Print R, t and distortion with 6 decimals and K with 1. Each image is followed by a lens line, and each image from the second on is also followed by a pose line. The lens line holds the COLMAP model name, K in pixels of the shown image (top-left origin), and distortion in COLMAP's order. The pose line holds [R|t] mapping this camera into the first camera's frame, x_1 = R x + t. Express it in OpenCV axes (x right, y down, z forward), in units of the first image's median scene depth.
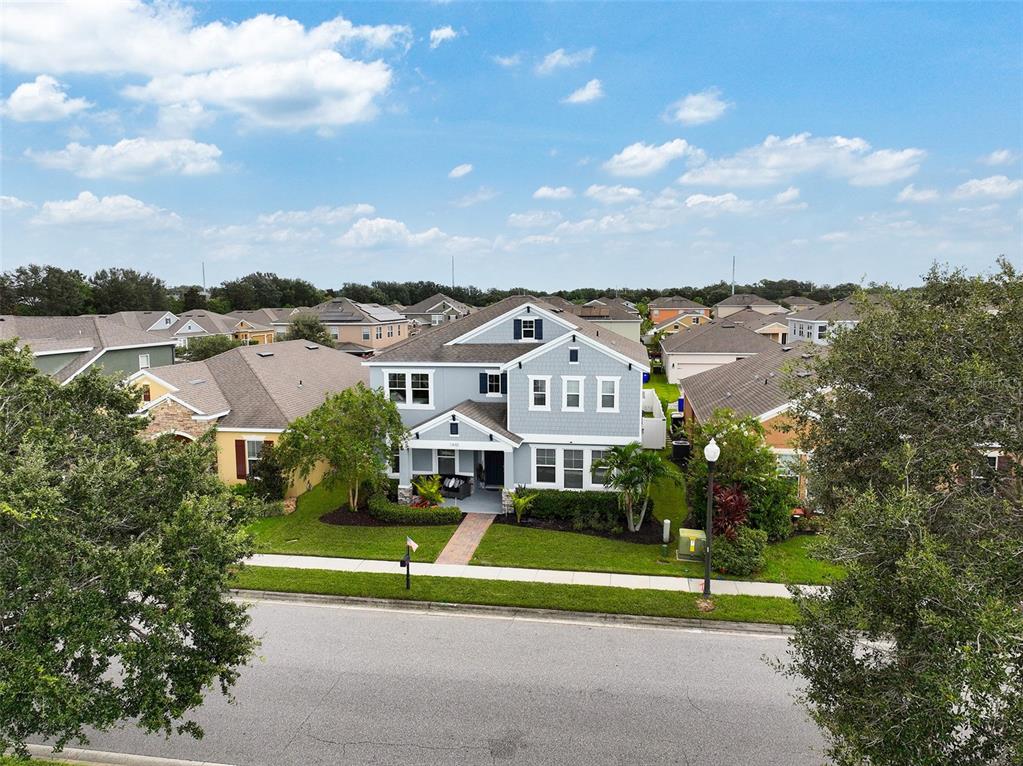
lens RADIAL K [[720.9, 0, 511.5], [0, 720.9, 383.0], [0, 0, 1]] dist [-0.004523, 0.020518]
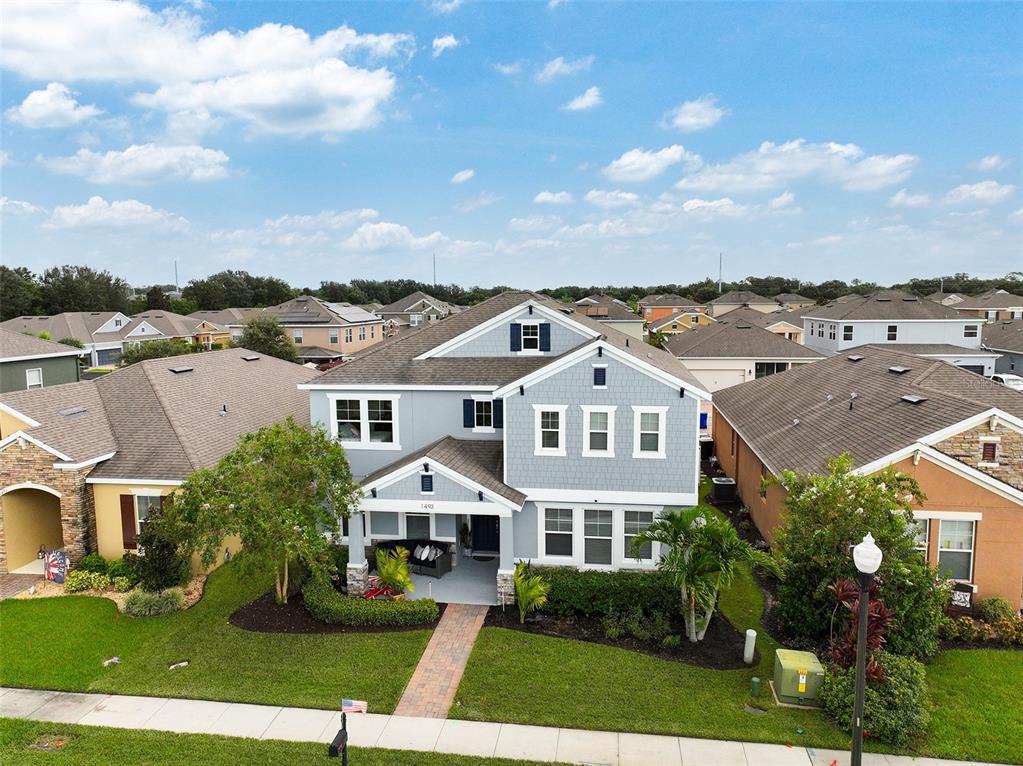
lens RADIAL K [[720.9, 0, 511.5], [0, 720.9, 383.0], [0, 0, 1]] dist [-0.004523, 0.020518]
pose [[0.999695, -0.006688, 0.023784, -0.013171], [0.006642, 0.999976, 0.002016, -0.030567], [-0.023797, -0.001857, 0.999715, 0.281909]]
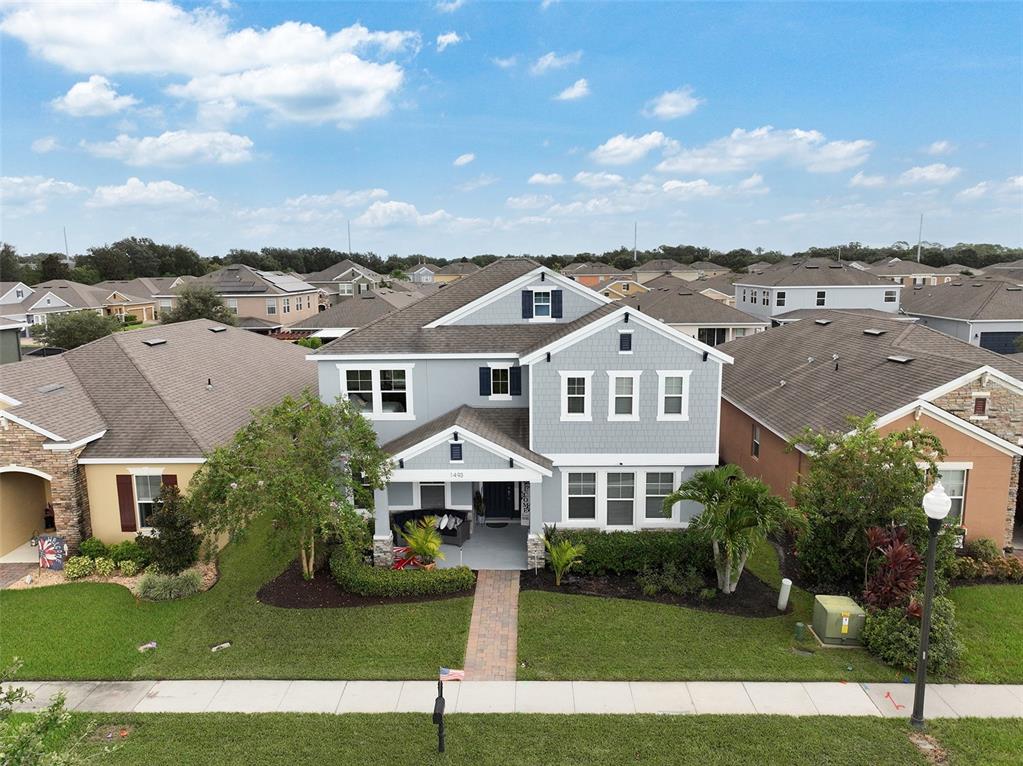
lens RADIAL K [[720.9, 0, 511.5], [0, 720.9, 383.0], [0, 0, 1]] dist [-0.004523, 0.020518]
pose [[0.989612, -0.028864, 0.140837, -0.111879], [0.022515, 0.998666, 0.046469, -0.030124], [-0.141991, -0.042816, 0.988942, 0.289237]]
